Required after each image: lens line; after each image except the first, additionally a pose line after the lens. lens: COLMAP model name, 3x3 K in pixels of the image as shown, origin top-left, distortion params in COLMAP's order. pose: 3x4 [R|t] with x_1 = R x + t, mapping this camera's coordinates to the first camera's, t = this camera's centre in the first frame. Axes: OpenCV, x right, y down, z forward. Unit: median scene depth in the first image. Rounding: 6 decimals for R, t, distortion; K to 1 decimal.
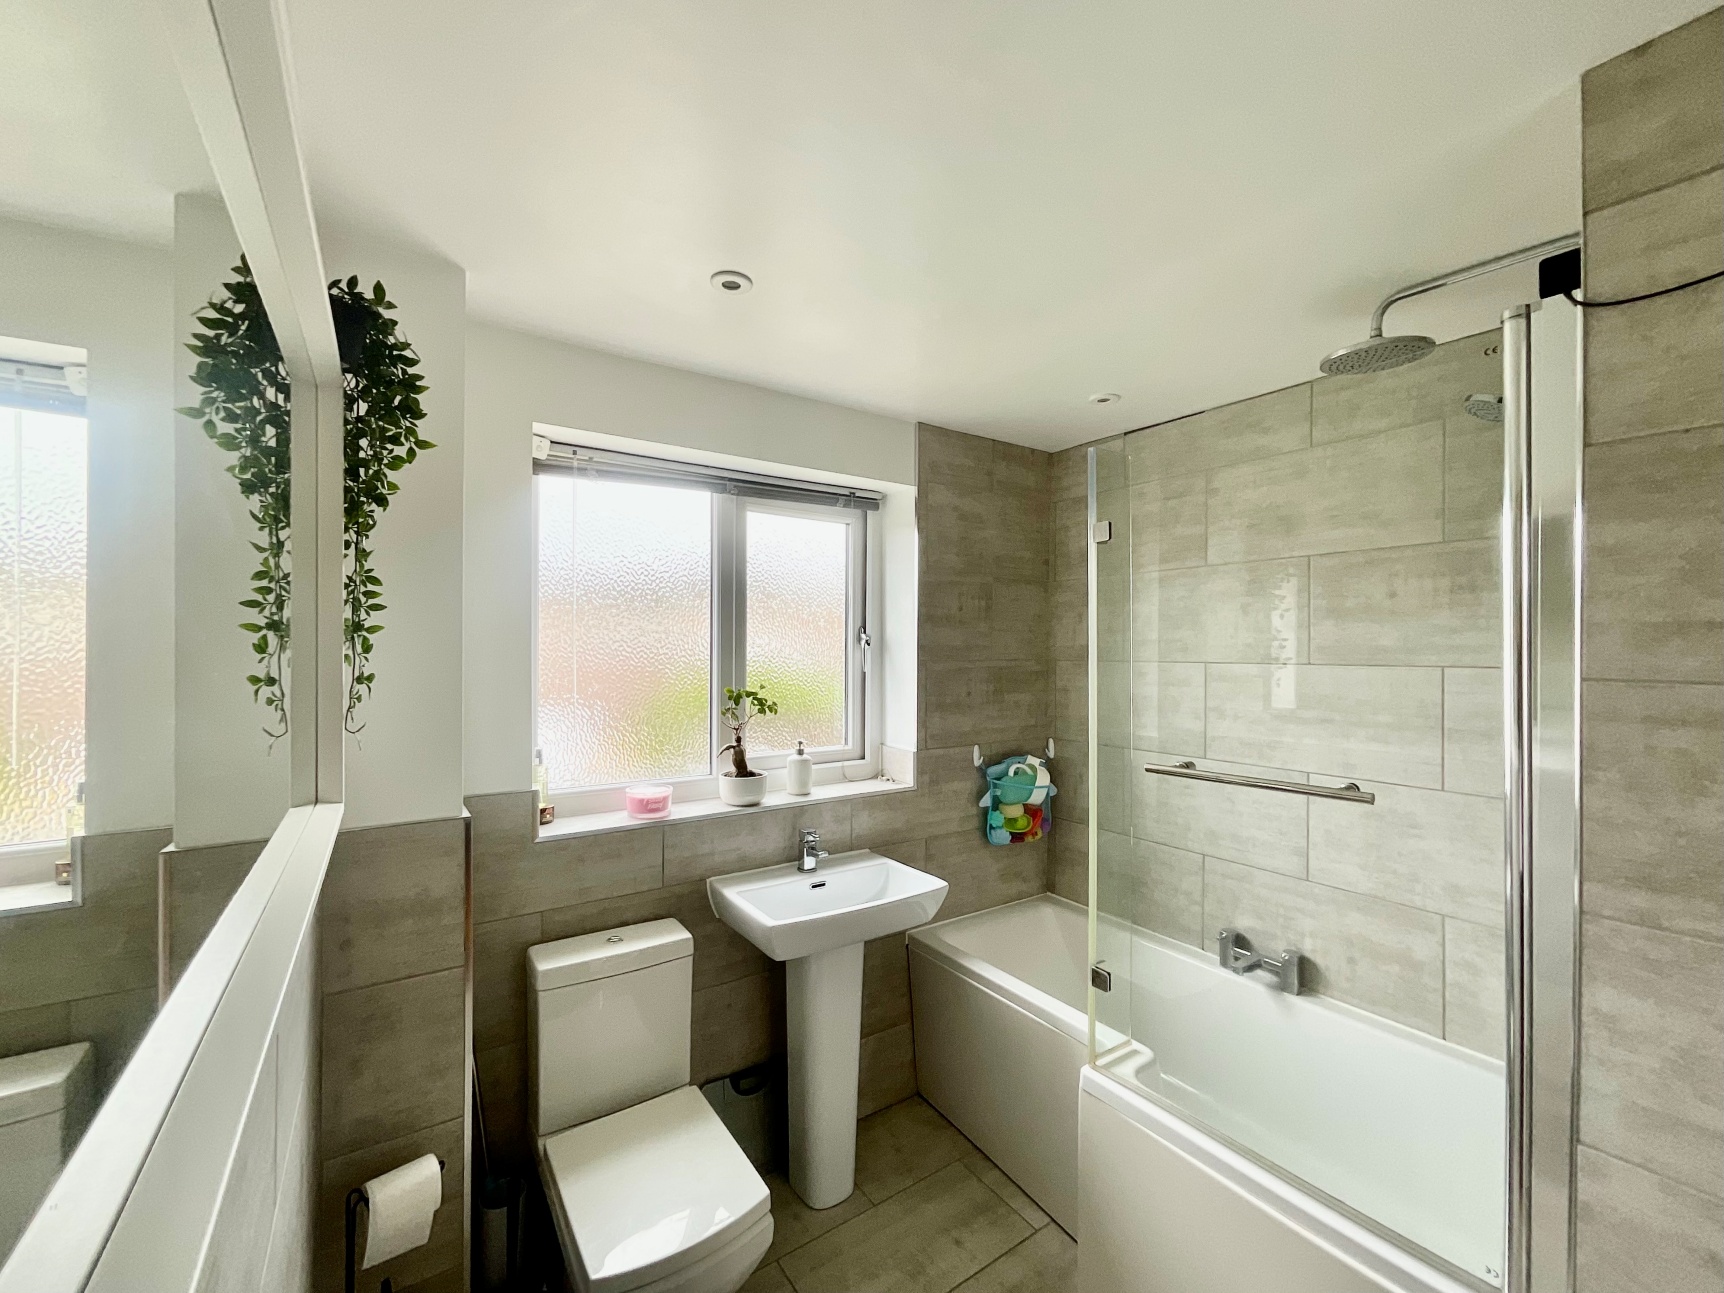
lens RADIAL K [[732.5, 0, 862.0], [0, 732.5, 646.5], [0, 0, 1]] dist [0.000035, 0.000079]
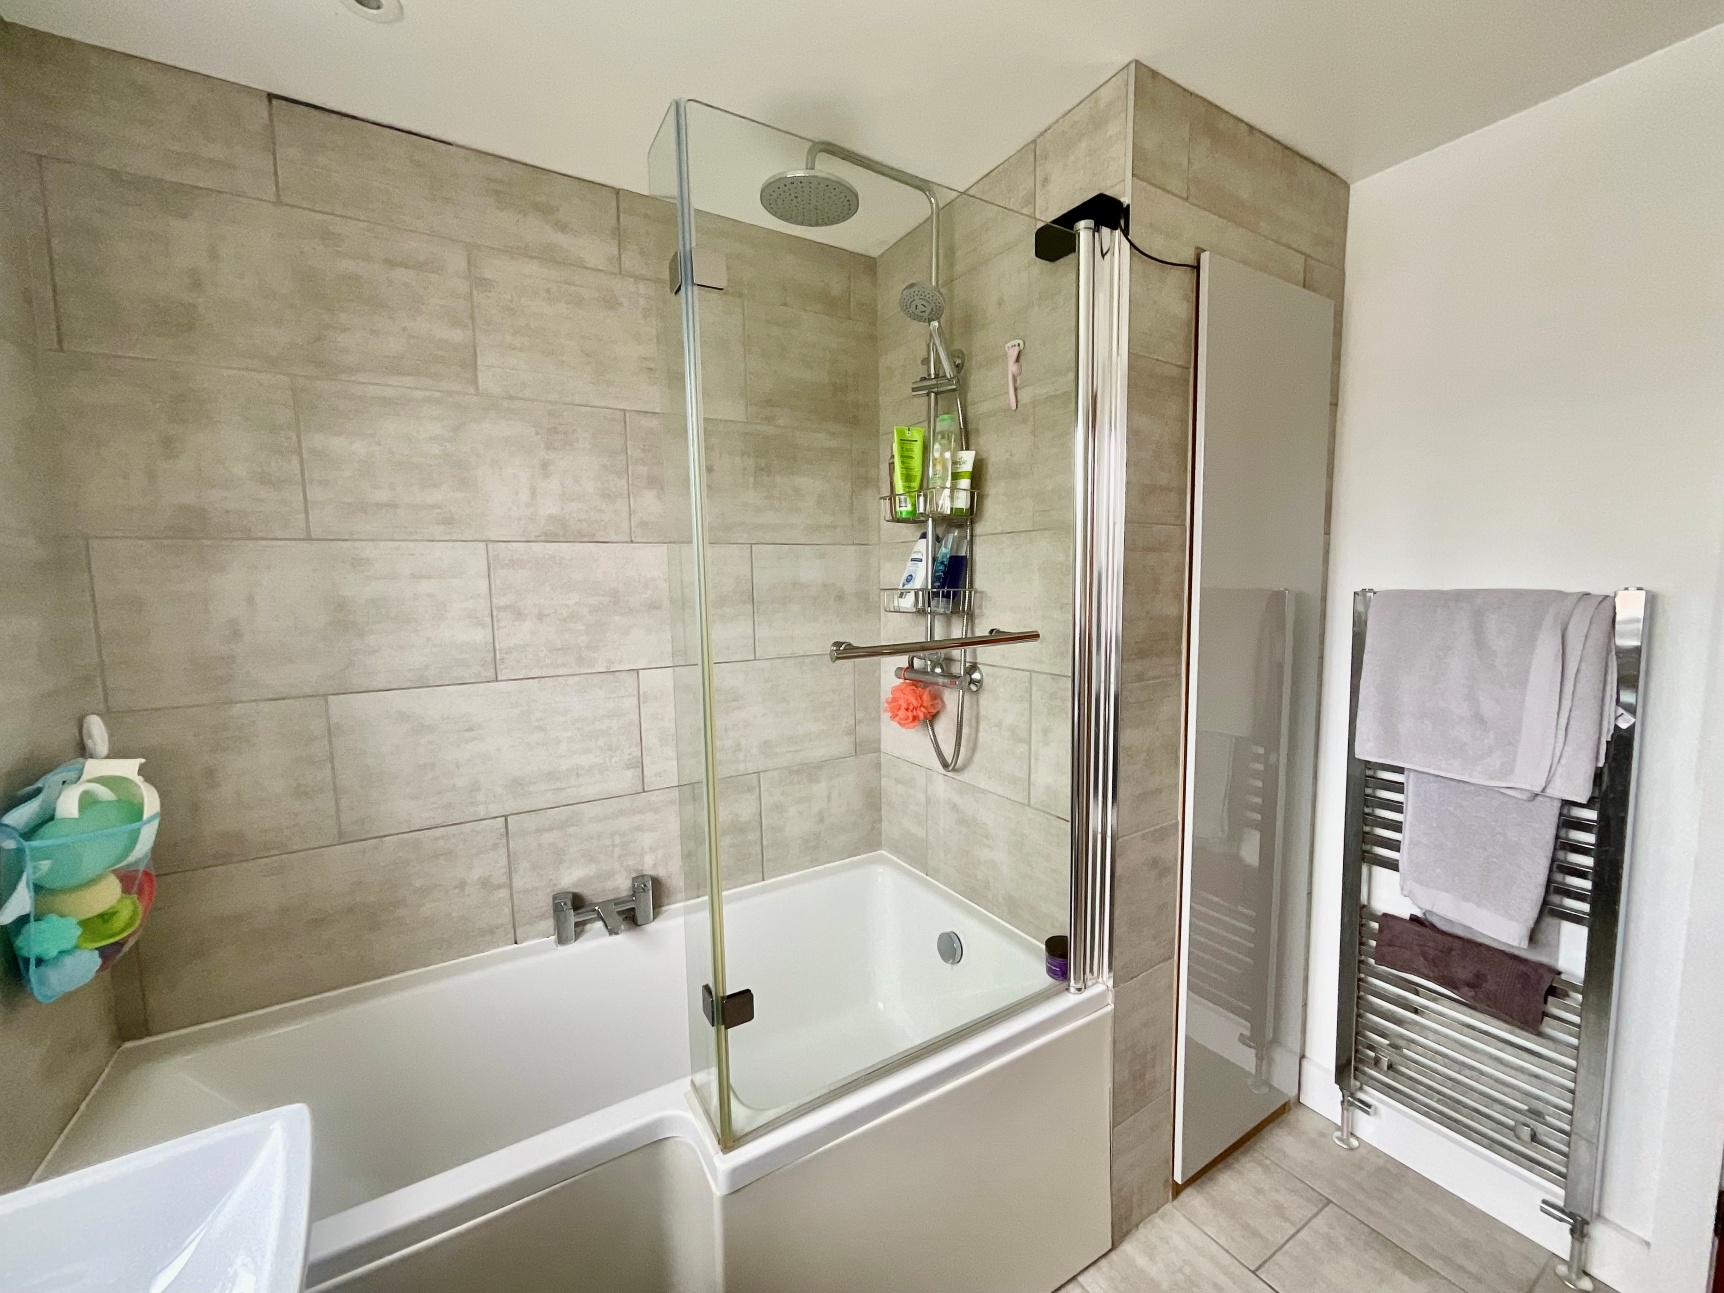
lens RADIAL K [[697.5, 0, 862.0], [0, 697.5, 646.5], [0, 0, 1]] dist [-0.002755, -0.000092]
pose [[0.033508, -0.101415, 0.994280, -0.179953], [0.017179, 0.994750, 0.100884, 0.062471], [-0.999291, 0.013700, 0.035075, 0.656126]]
